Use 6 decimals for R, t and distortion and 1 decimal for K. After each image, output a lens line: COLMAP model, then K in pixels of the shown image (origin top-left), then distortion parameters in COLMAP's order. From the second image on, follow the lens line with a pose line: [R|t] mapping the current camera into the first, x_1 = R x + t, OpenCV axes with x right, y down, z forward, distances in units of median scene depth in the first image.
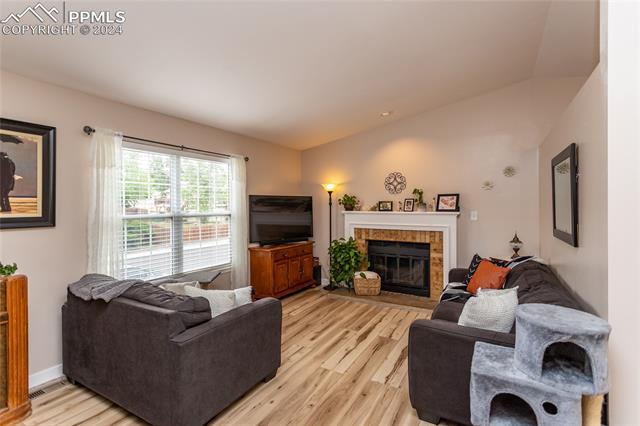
lens RADIAL K [[312.6, 0, 318.5], [0, 312.6, 203.3], [0, 0, 1]] dist [0.016761, 0.000177]
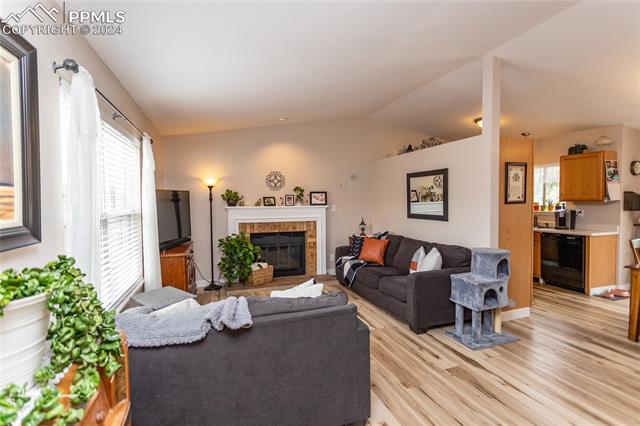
lens RADIAL K [[312.6, 0, 317.8], [0, 312.6, 206.1], [0, 0, 1]] dist [0.016761, 0.000177]
pose [[0.638949, -0.016623, 0.769070, -0.550550], [-0.002005, 0.999727, 0.023275, 0.000119], [-0.769247, -0.016413, 0.638741, 0.173850]]
